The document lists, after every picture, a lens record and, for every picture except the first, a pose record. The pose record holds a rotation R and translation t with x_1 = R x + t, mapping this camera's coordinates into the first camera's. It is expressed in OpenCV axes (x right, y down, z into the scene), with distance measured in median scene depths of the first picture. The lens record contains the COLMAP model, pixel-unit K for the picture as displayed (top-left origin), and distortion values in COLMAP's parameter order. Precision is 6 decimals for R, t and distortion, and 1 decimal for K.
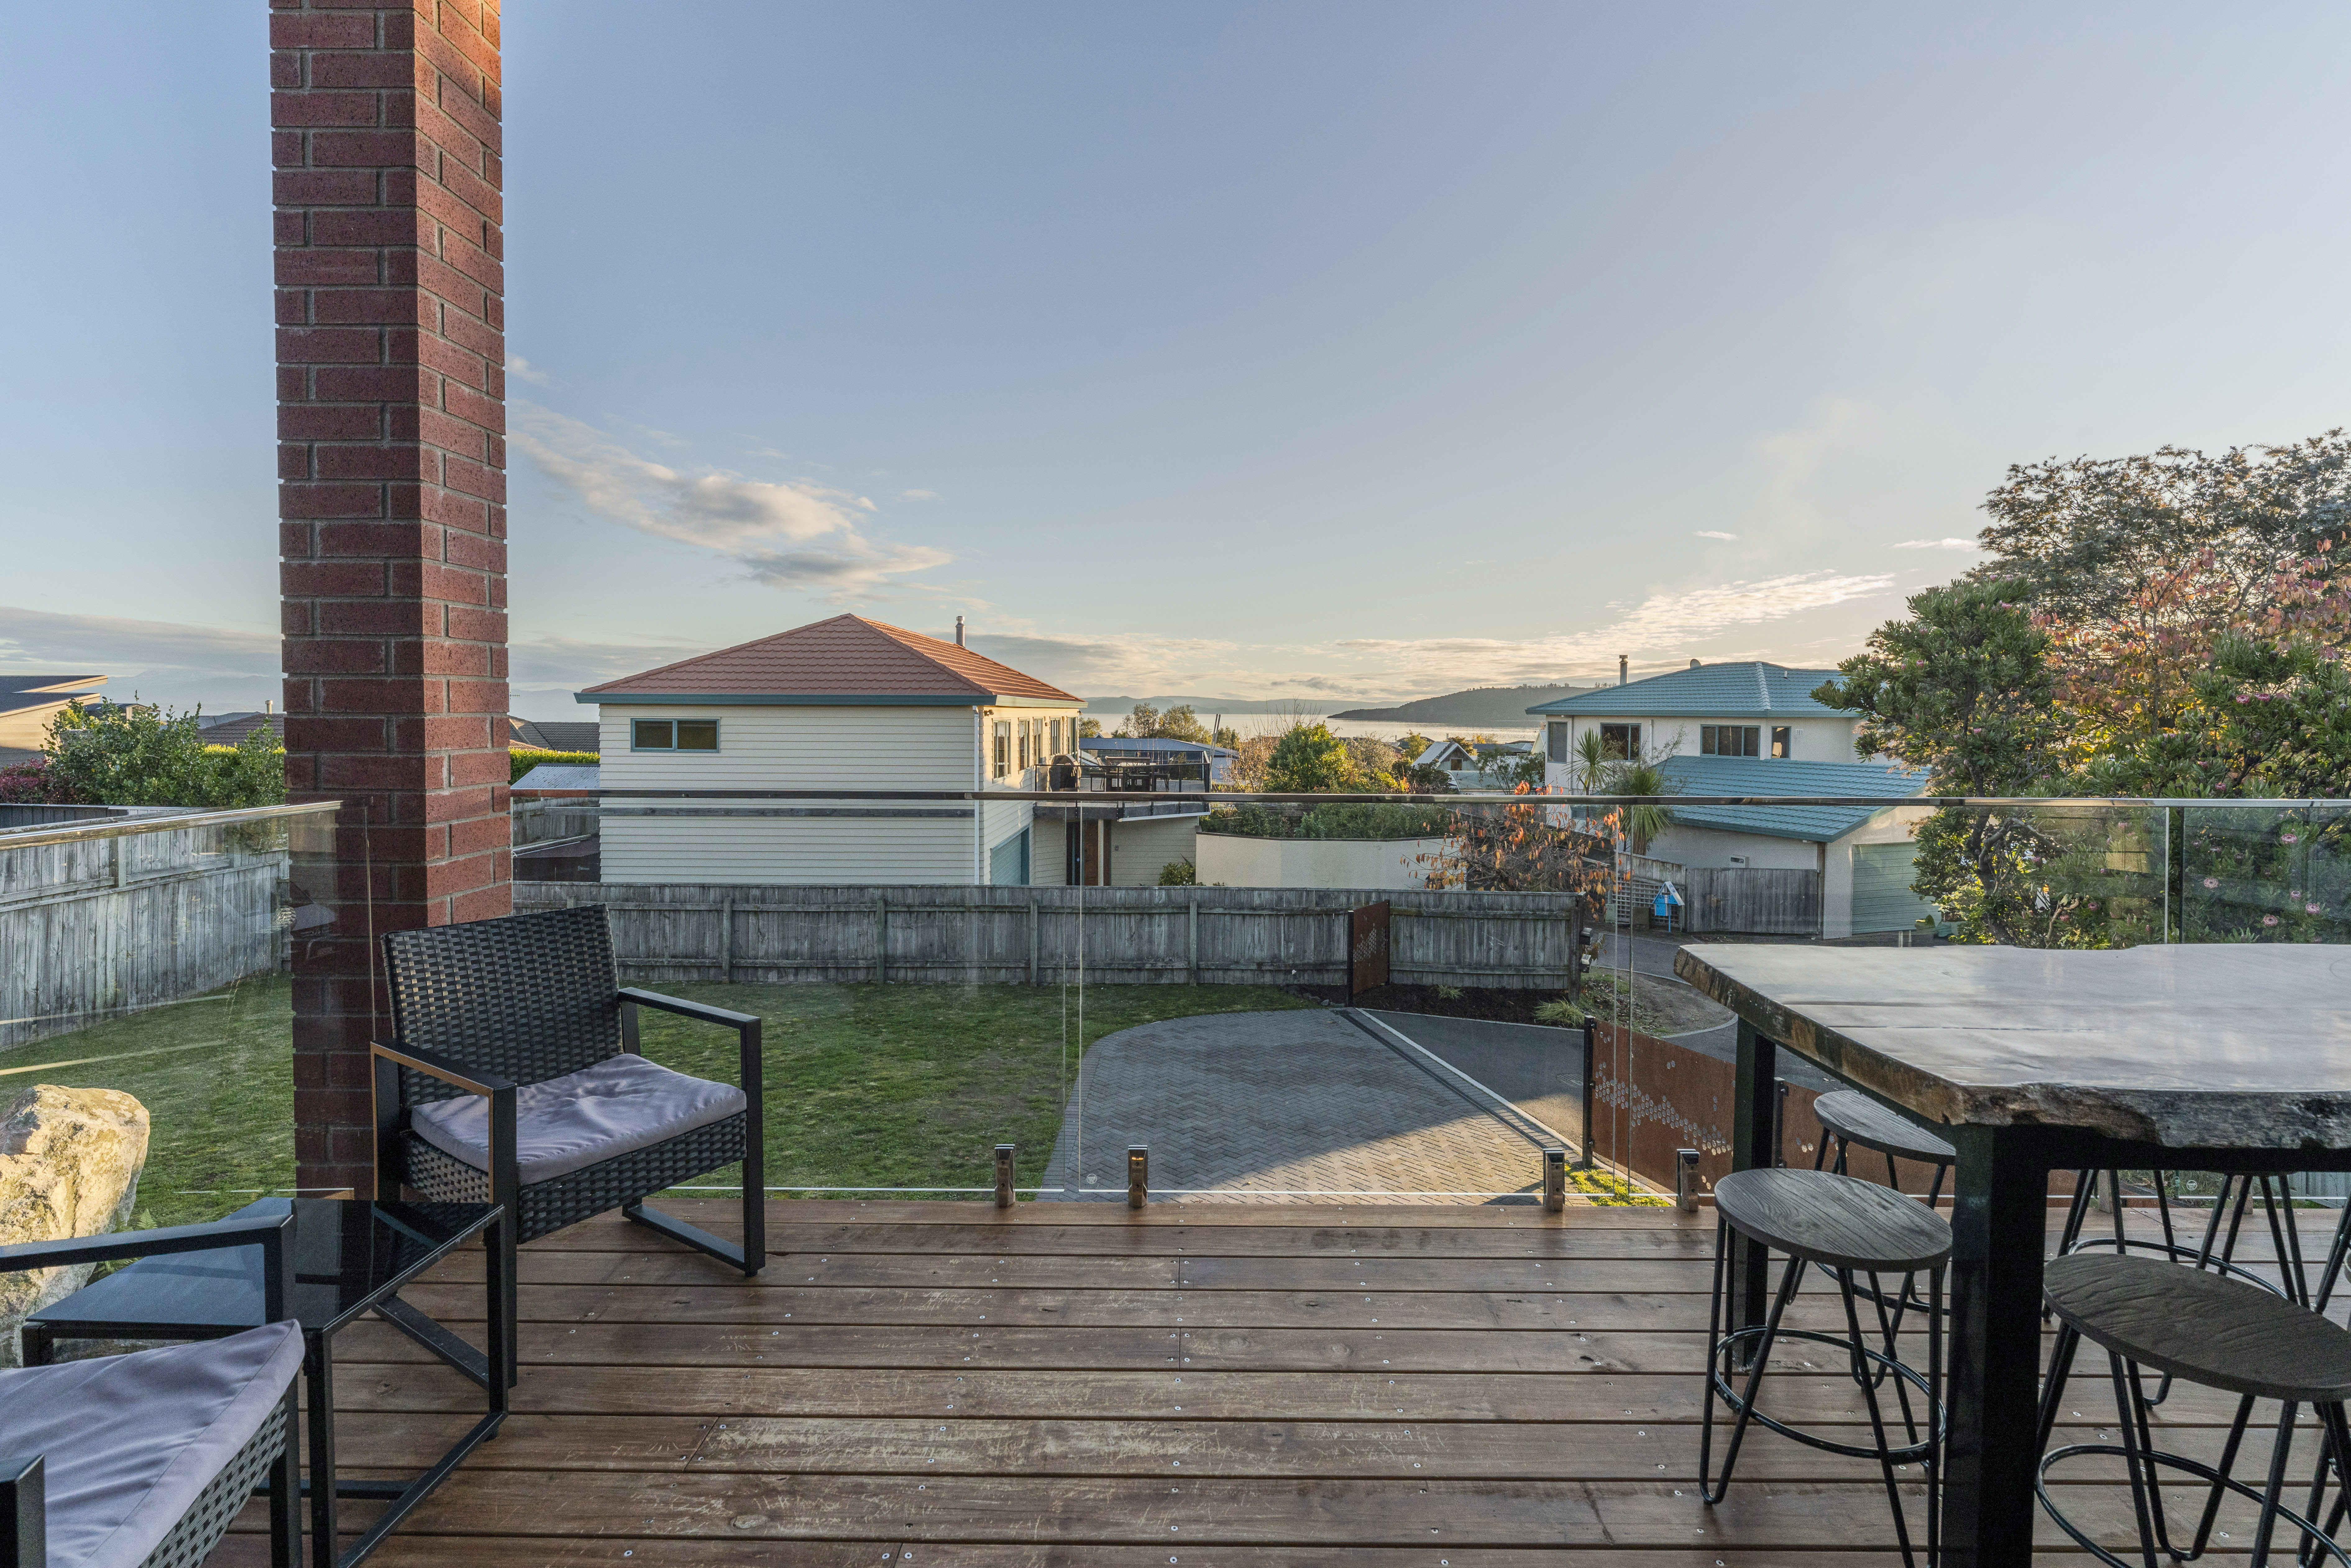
lens RADIAL K [[1134.5, 0, 1173.7], [0, 1134.5, 744.2], [0, 0, 1]] dist [0.000451, -0.000181]
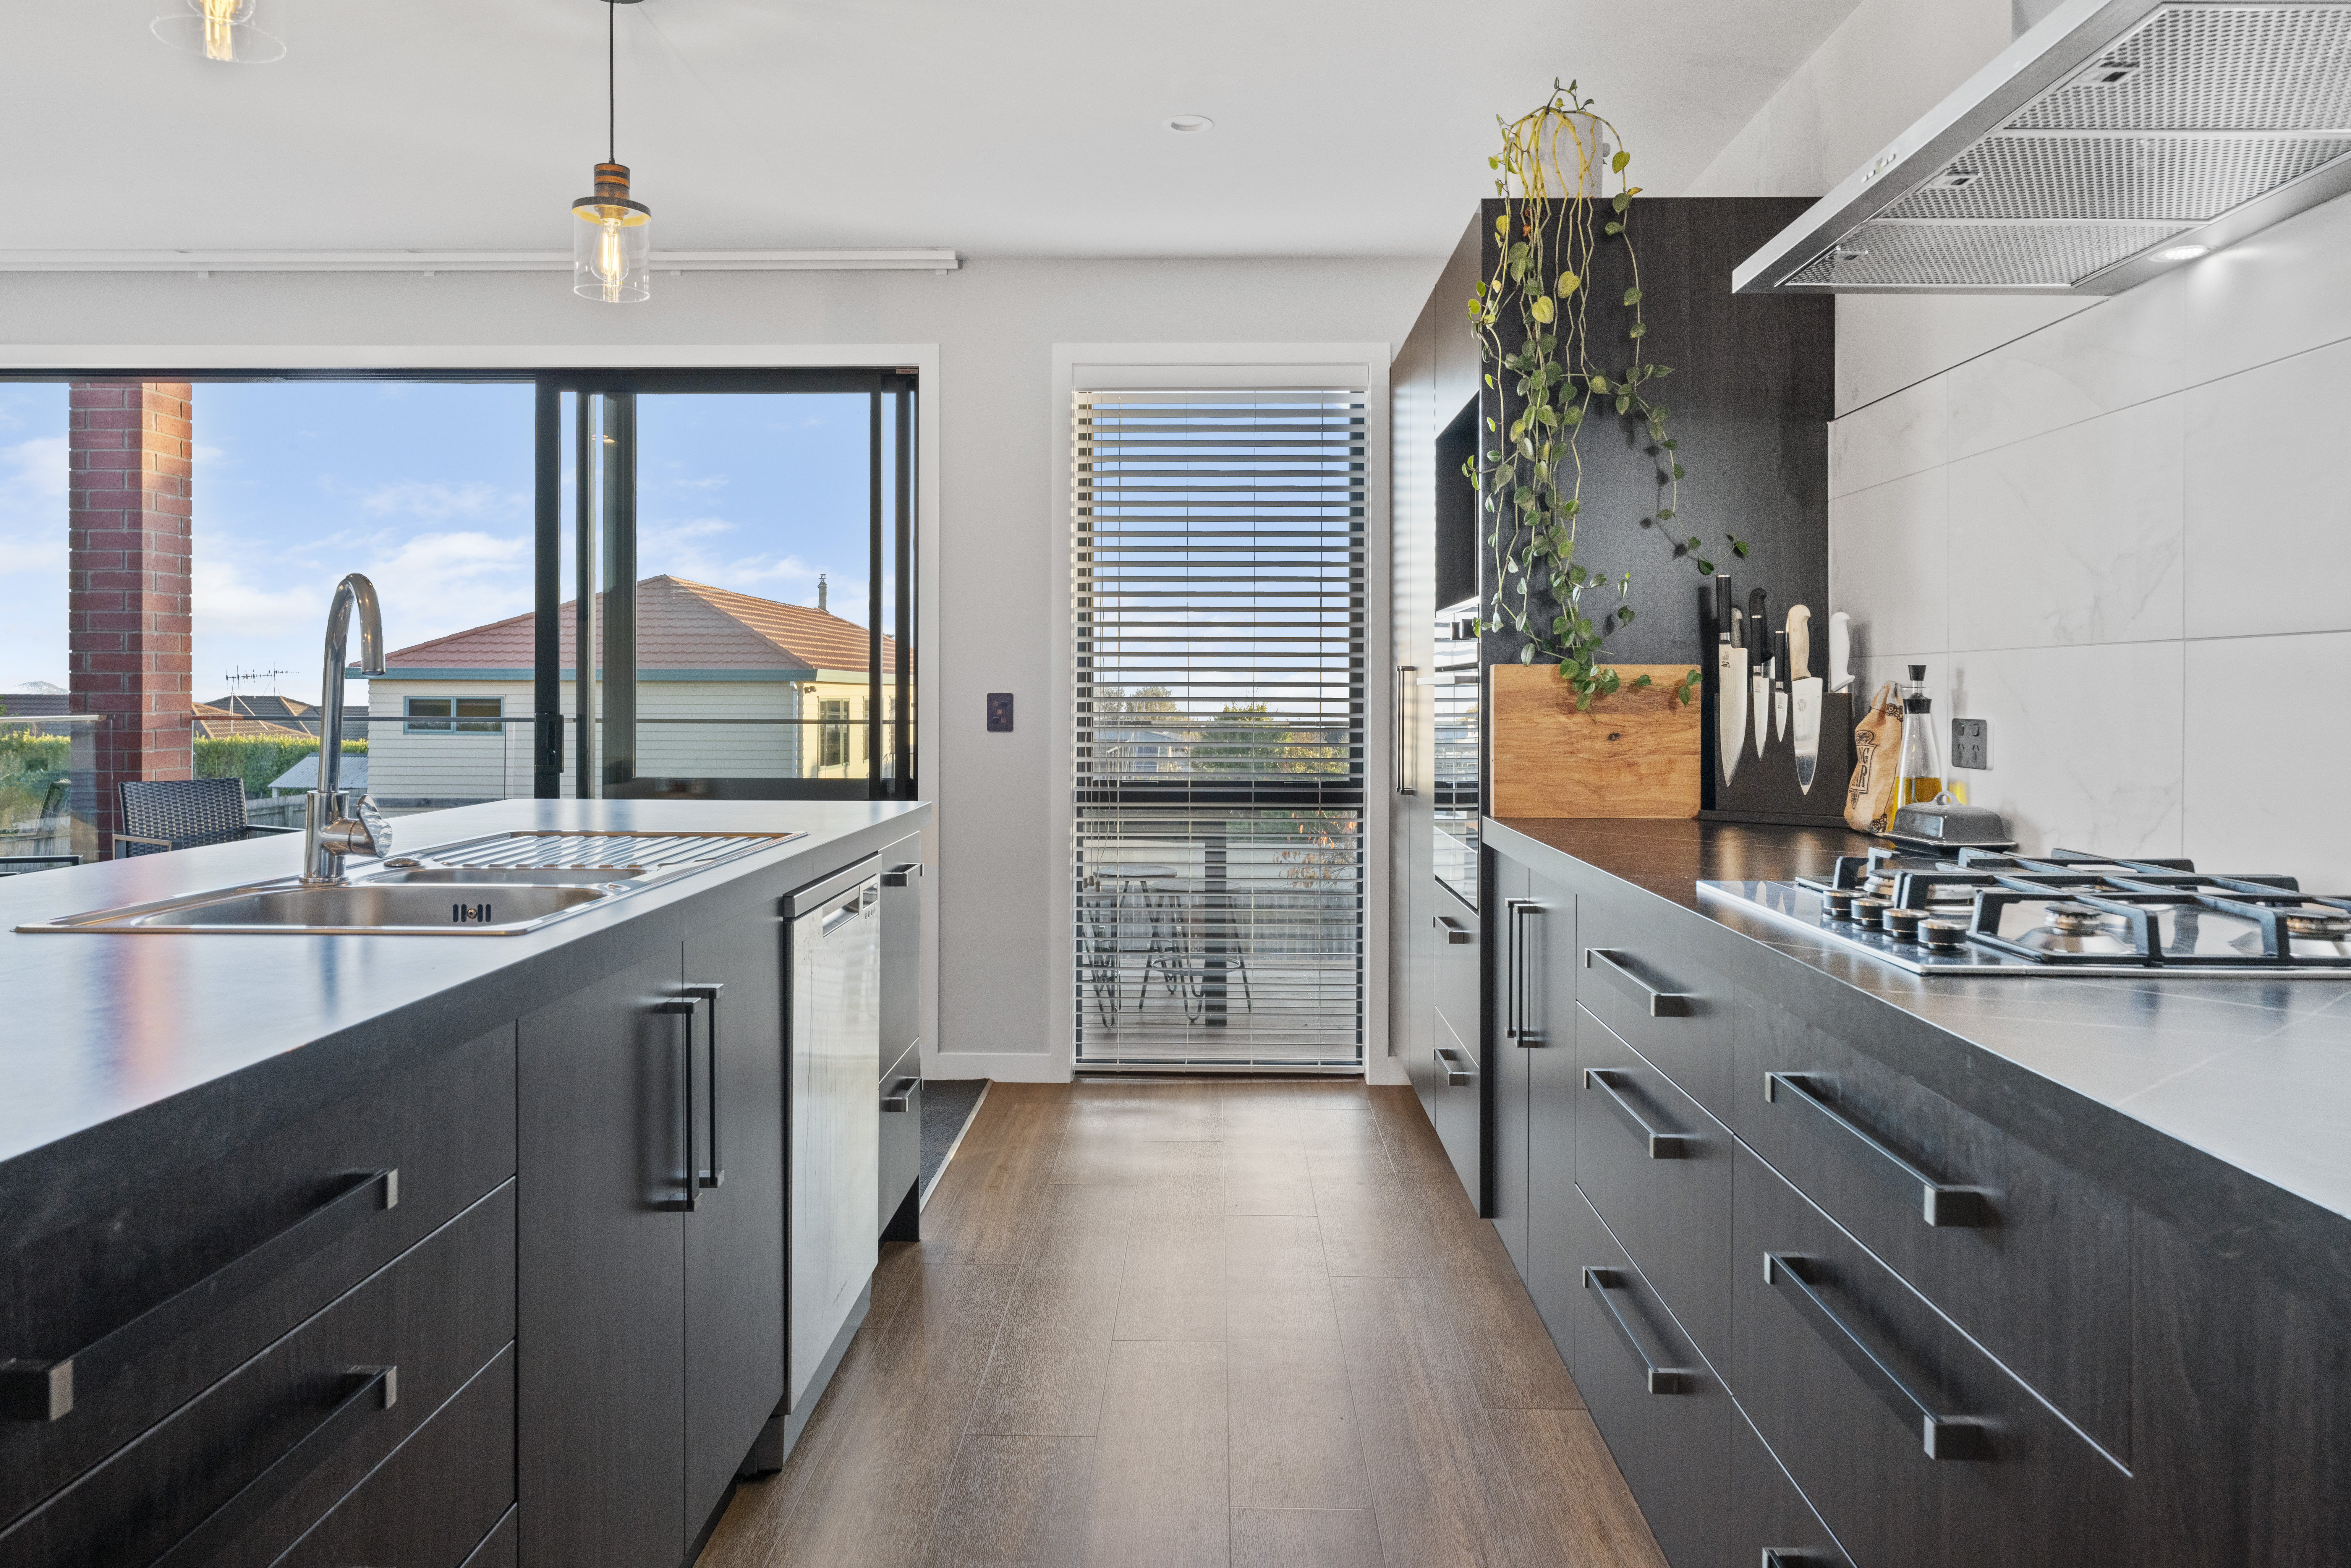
lens RADIAL K [[1575.4, 0, 1176.2], [0, 1575.4, 698.6], [0, 0, 1]] dist [-0.000581, 0.001011]
pose [[0.999808, -0.000594, -0.019571, 0.143444], [0.000079, 0.999654, -0.026288, 0.011171], [0.019580, 0.026281, 0.999463, -0.204737]]
